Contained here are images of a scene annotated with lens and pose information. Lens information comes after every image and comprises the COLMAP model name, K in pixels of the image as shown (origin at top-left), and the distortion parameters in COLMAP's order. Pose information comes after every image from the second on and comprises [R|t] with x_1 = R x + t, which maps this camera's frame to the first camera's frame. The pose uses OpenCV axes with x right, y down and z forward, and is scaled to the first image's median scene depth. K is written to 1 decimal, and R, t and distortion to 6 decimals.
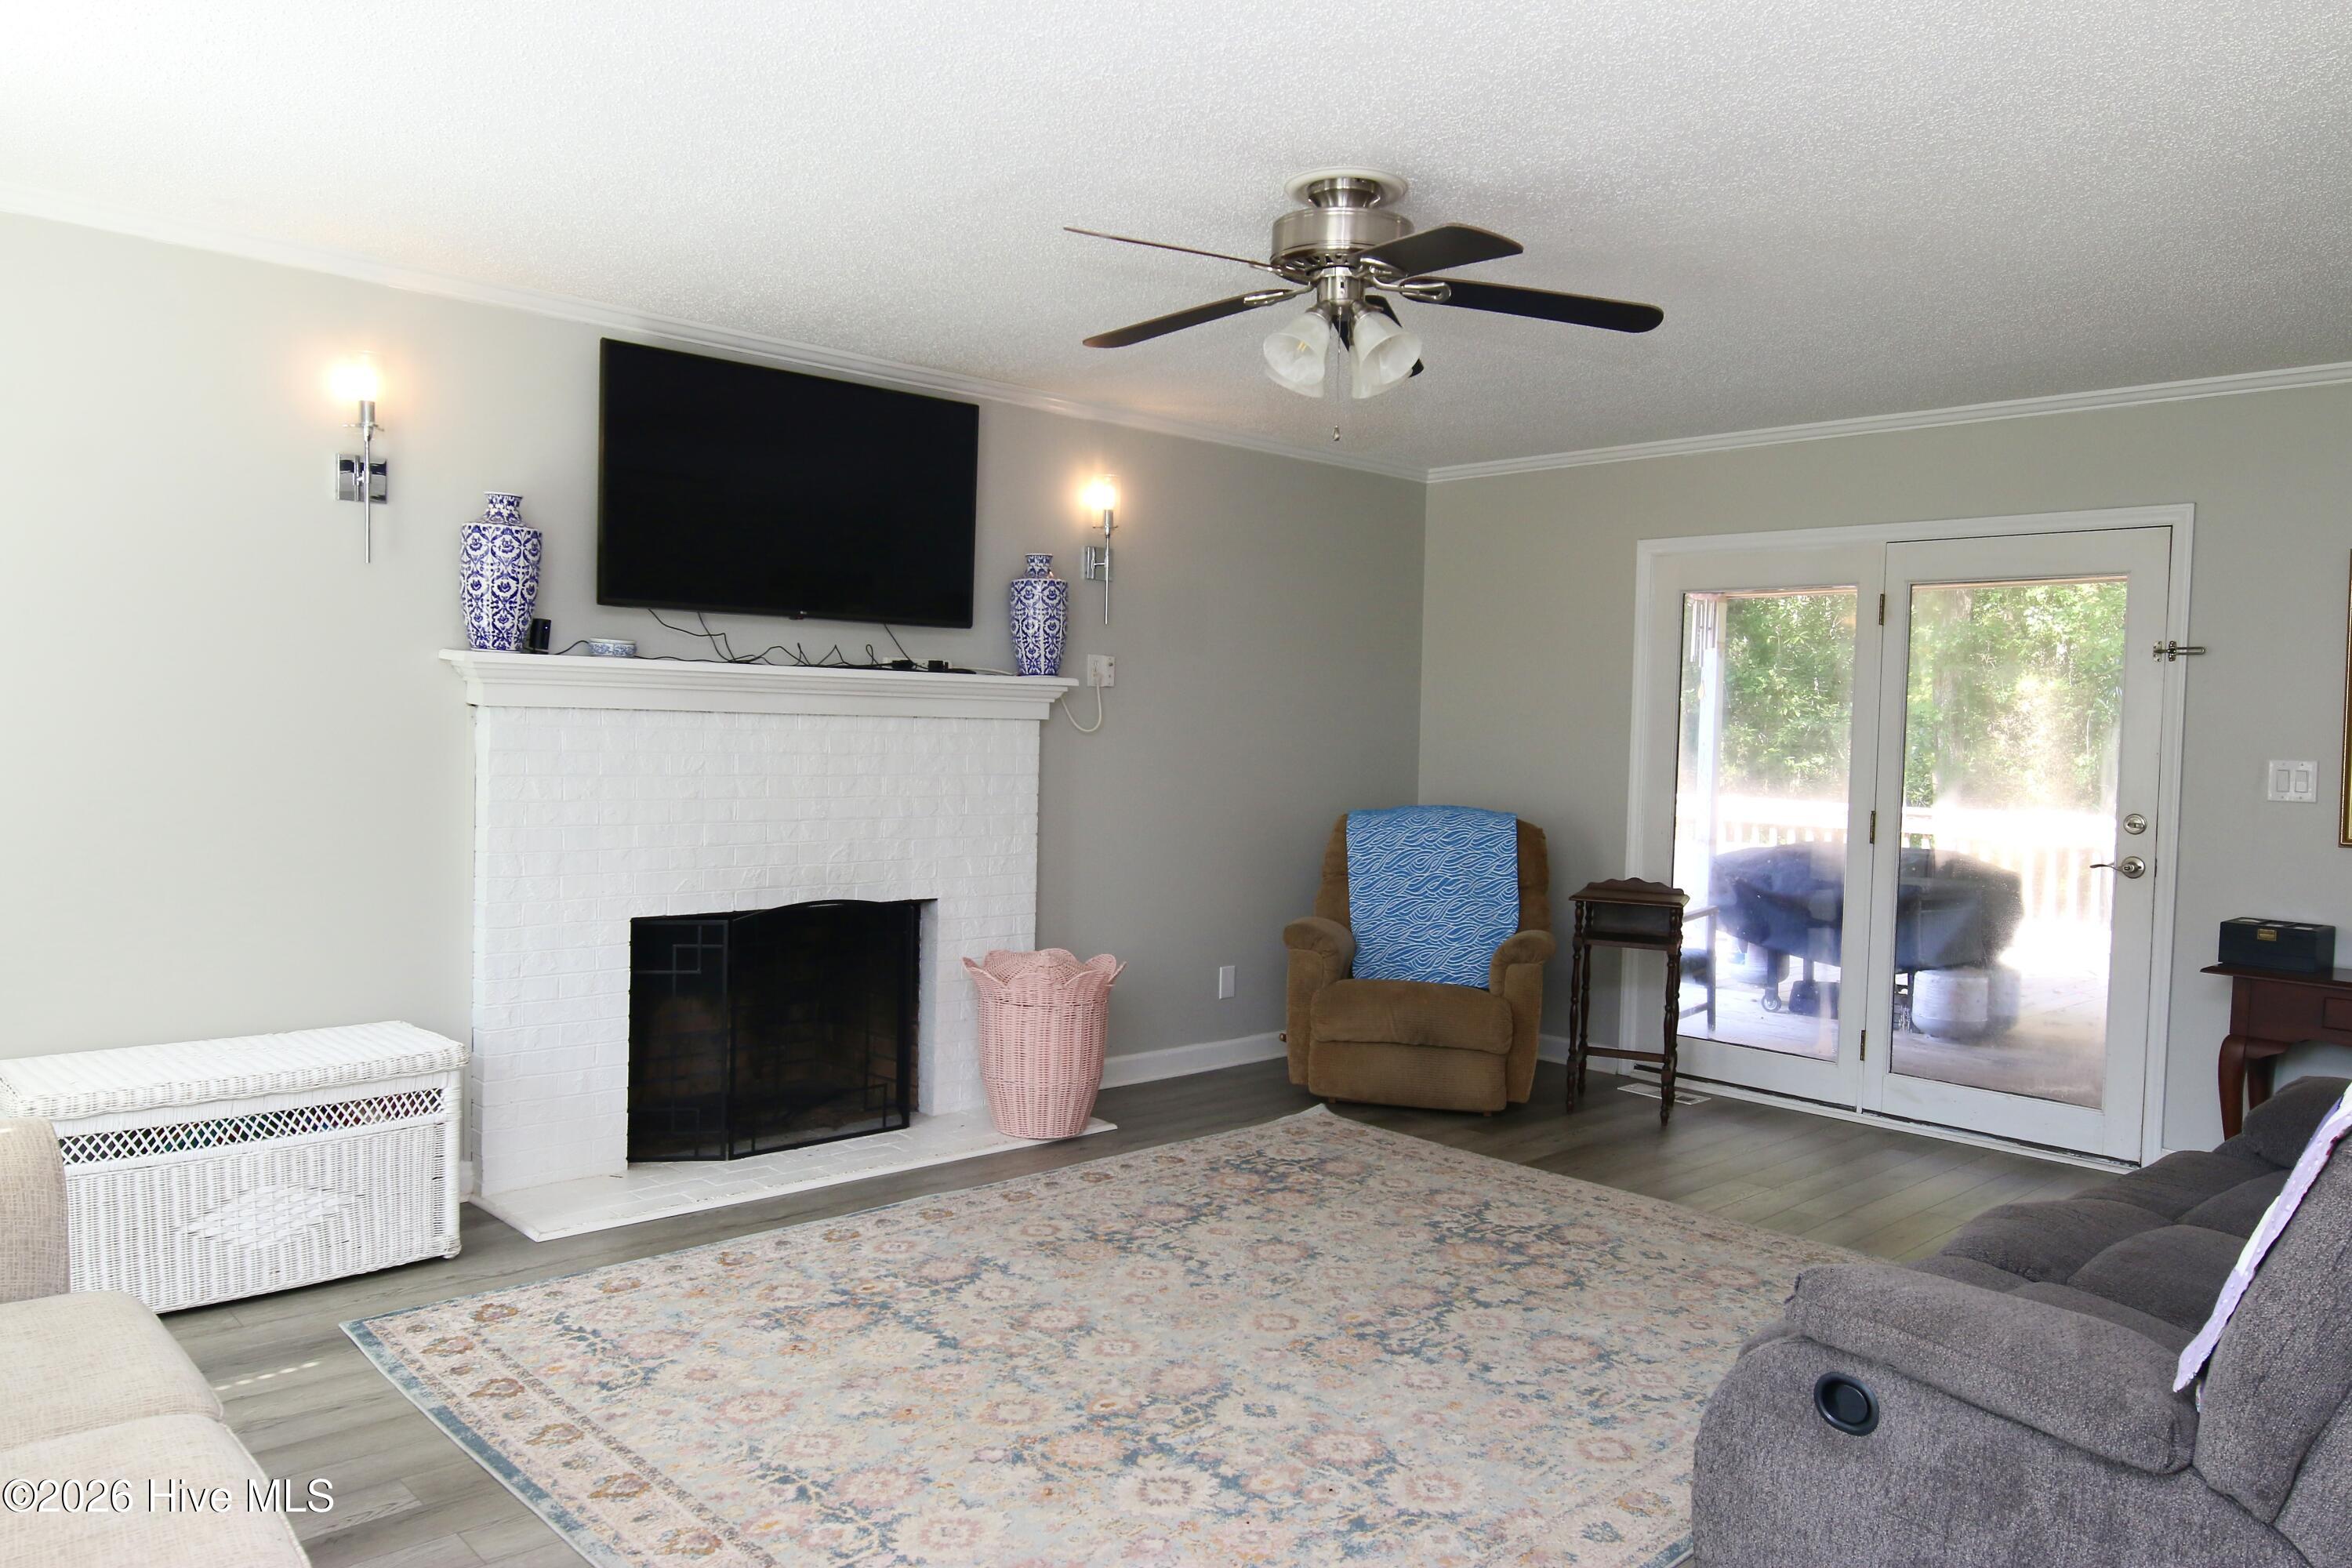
lens RADIAL K [[1627.0, 0, 1180.7], [0, 1627.0, 791.4], [0, 0, 1]] dist [-0.001512, -0.013126]
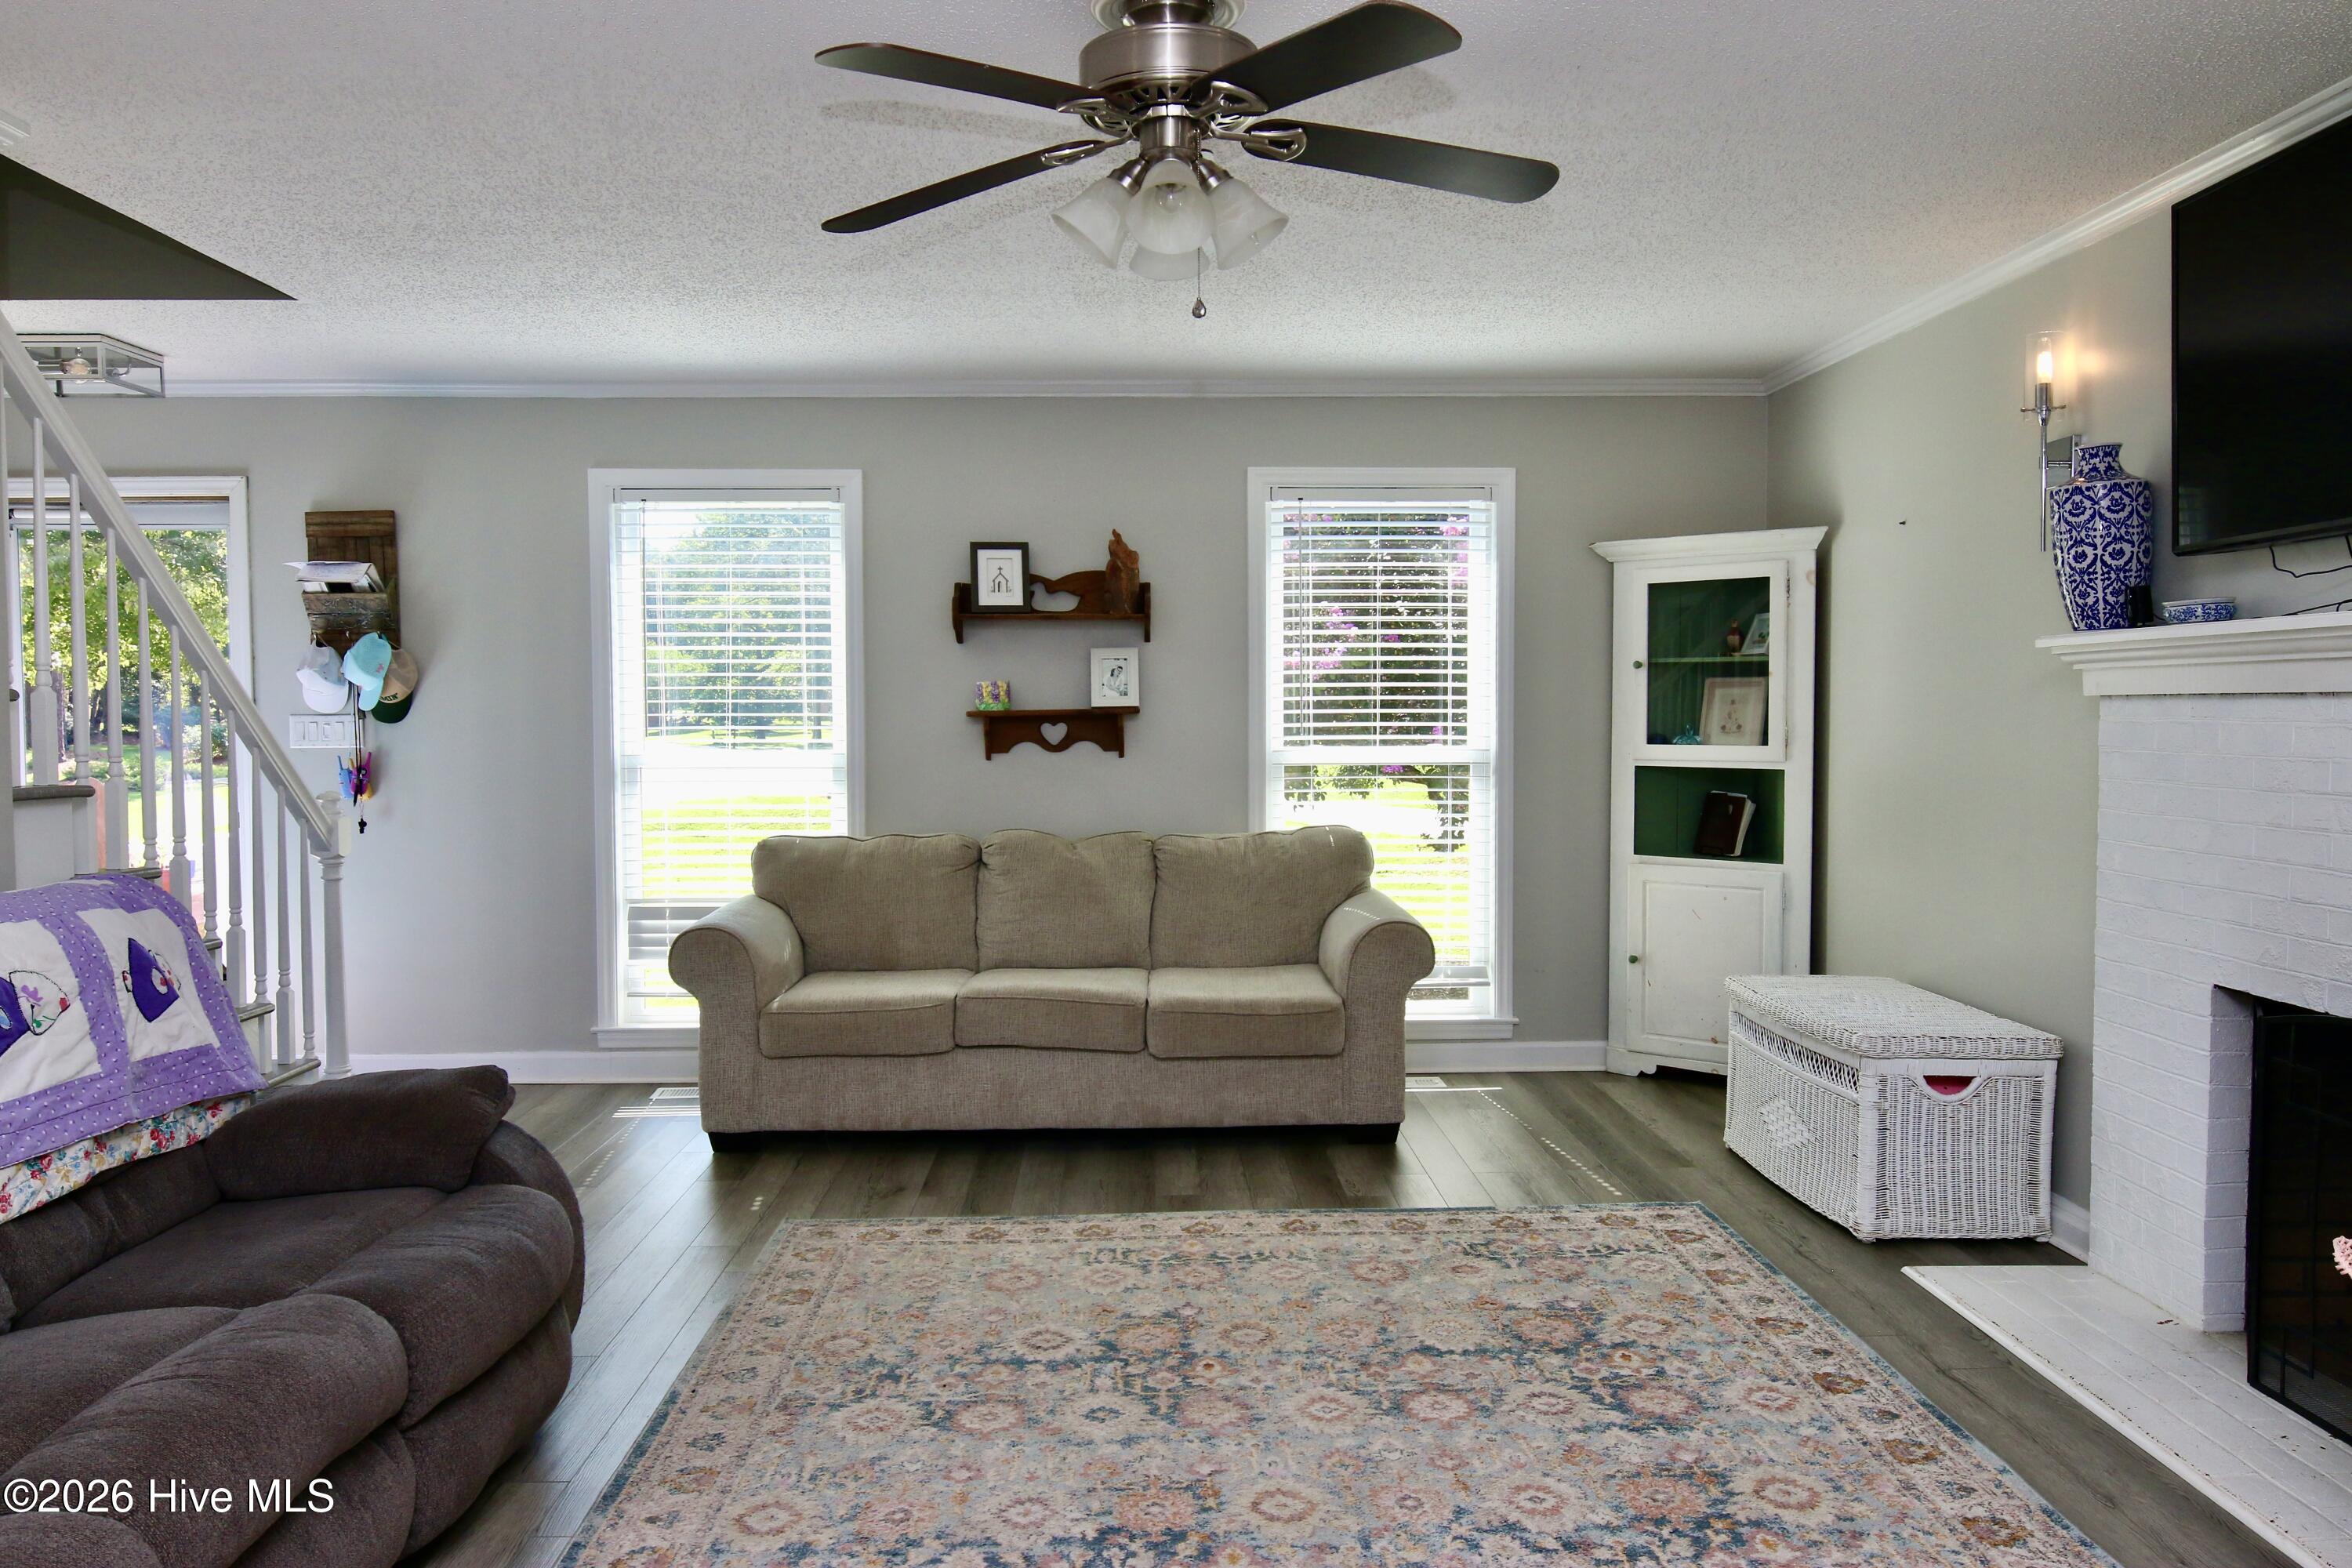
lens RADIAL K [[1627.0, 0, 1181.7], [0, 1627.0, 782.4], [0, 0, 1]] dist [-0.001512, -0.013126]
pose [[-0.663428, 0.011056, -0.748158, 0.583426], [-0.042586, 0.997712, 0.052507, -0.034404], [0.747027, 0.066695, -0.661439, 1.313342]]
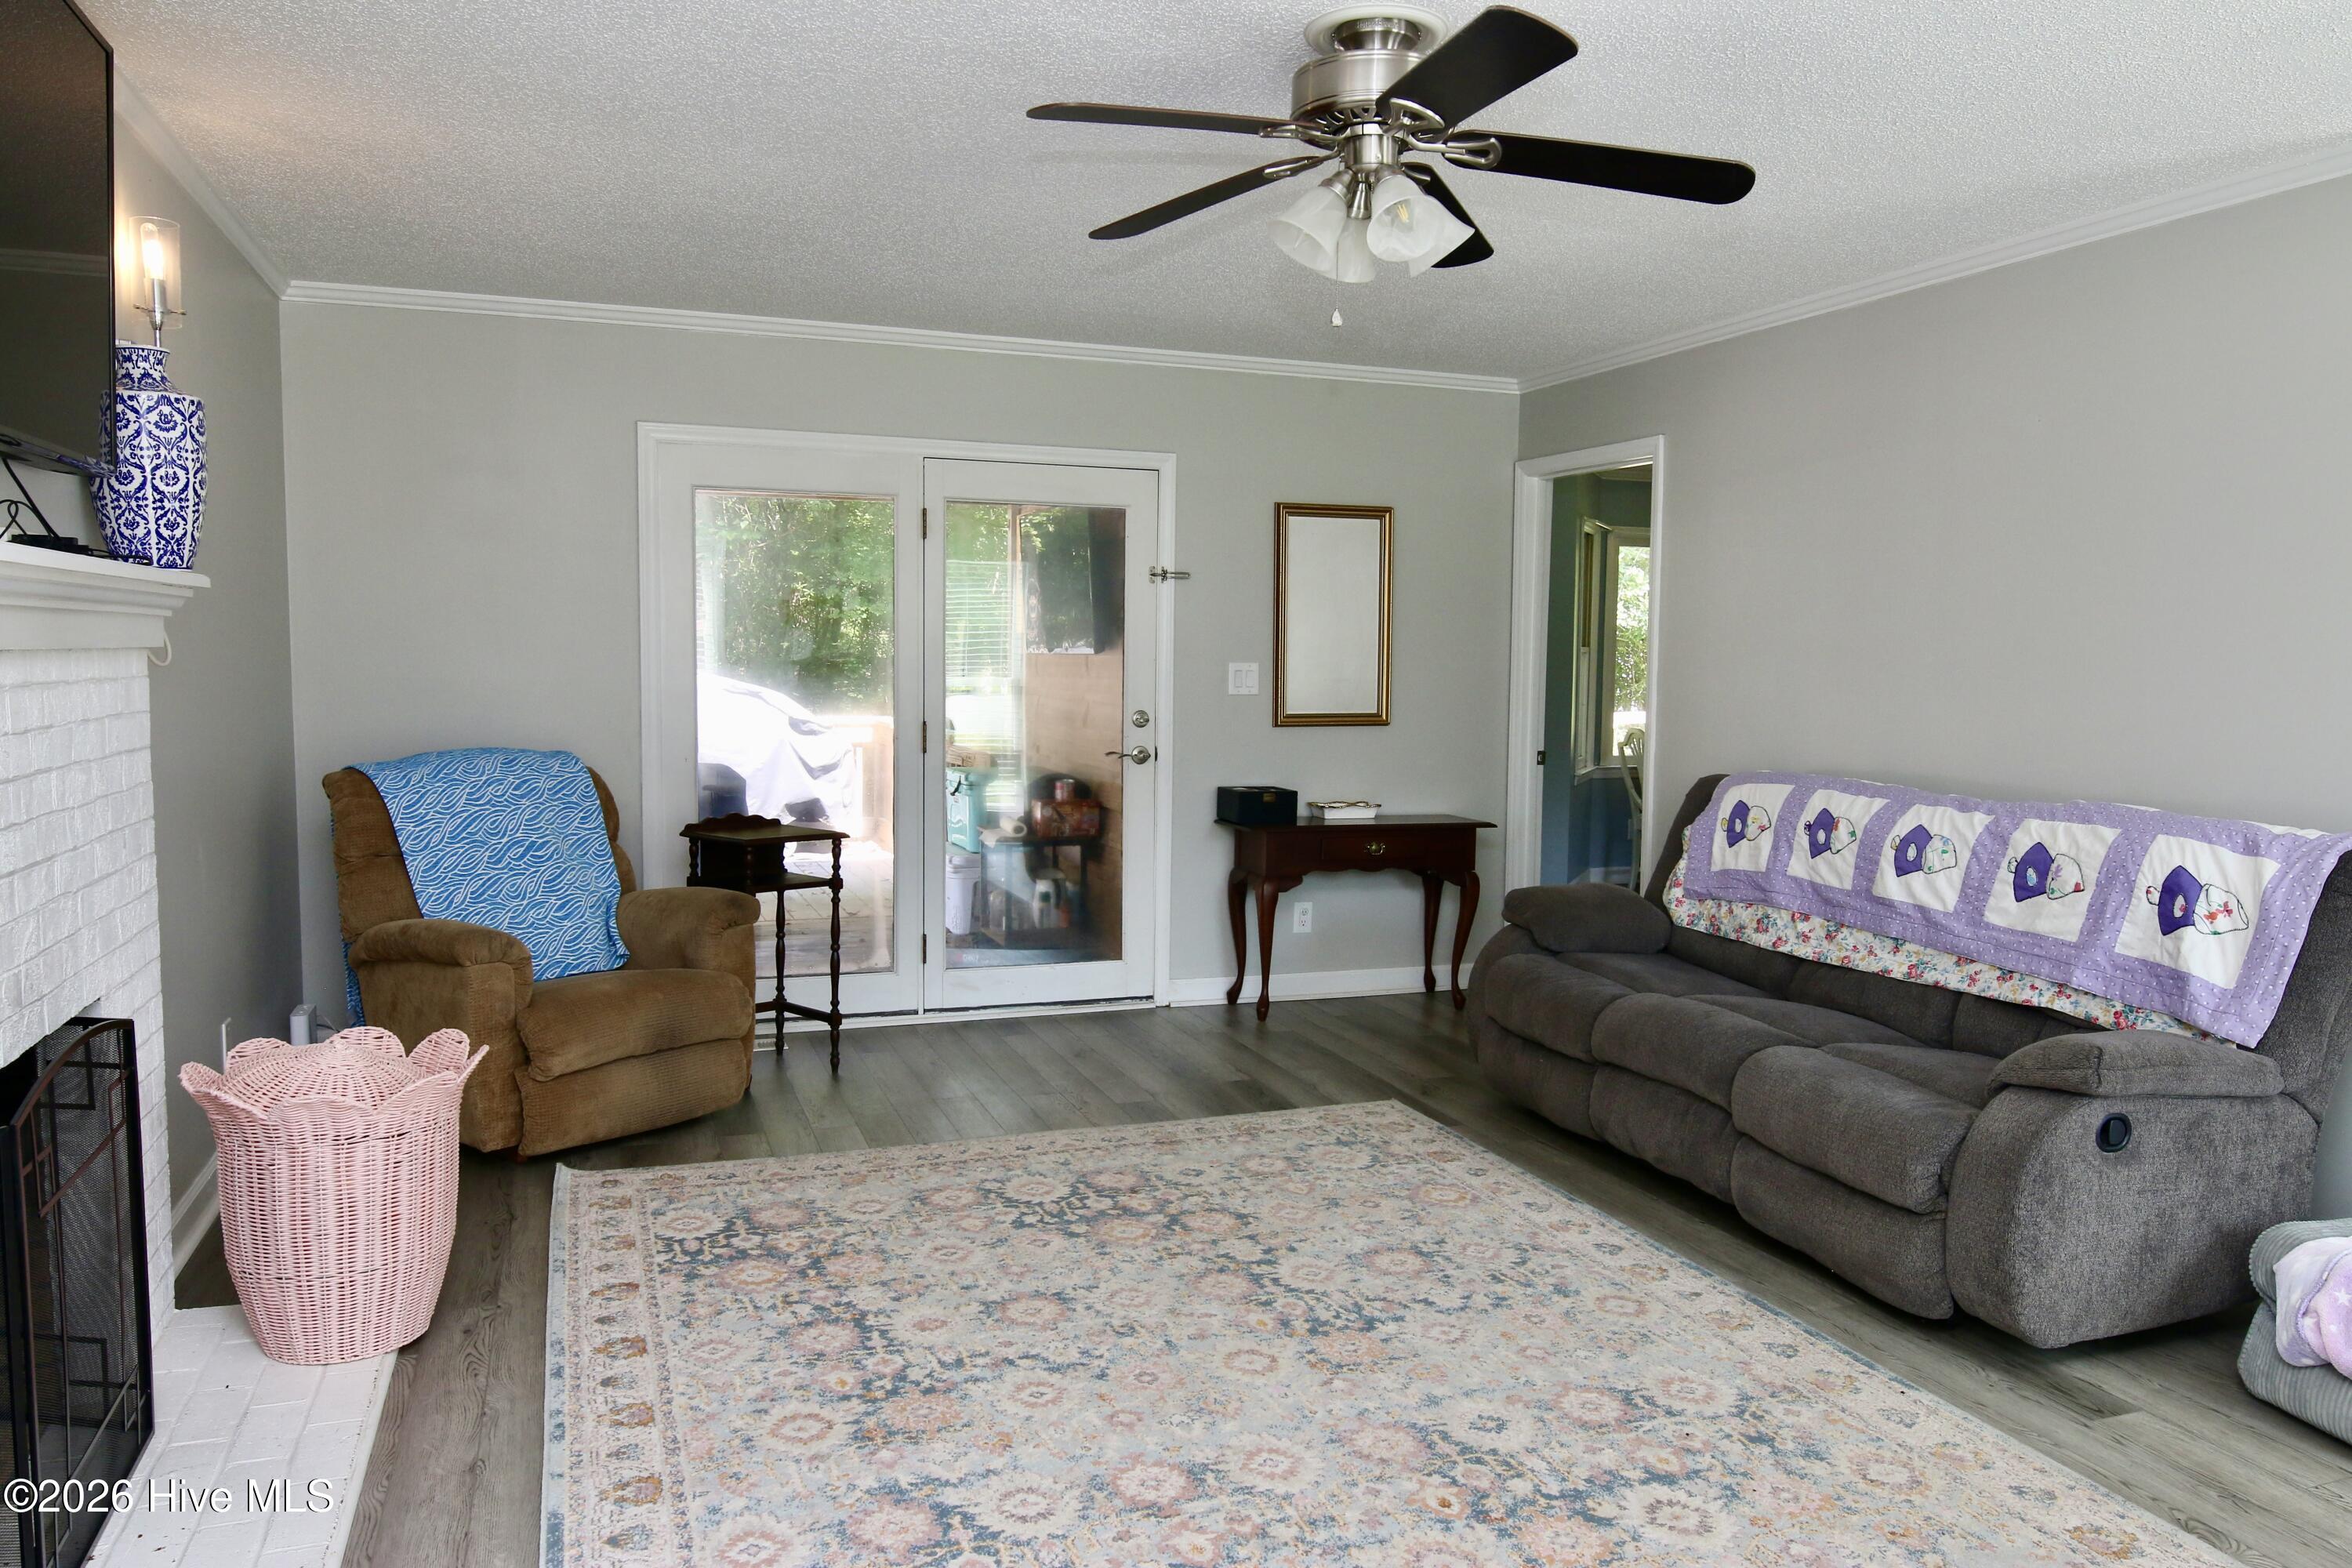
lens RADIAL K [[1627.0, 0, 1173.5], [0, 1627.0, 784.8], [0, 0, 1]] dist [-0.001512, -0.013126]
pose [[0.398534, -0.096091, 0.912106, -0.648890], [0.036323, 0.995370, 0.088991, -0.048119], [-0.916434, -0.002335, 0.400179, 0.639243]]
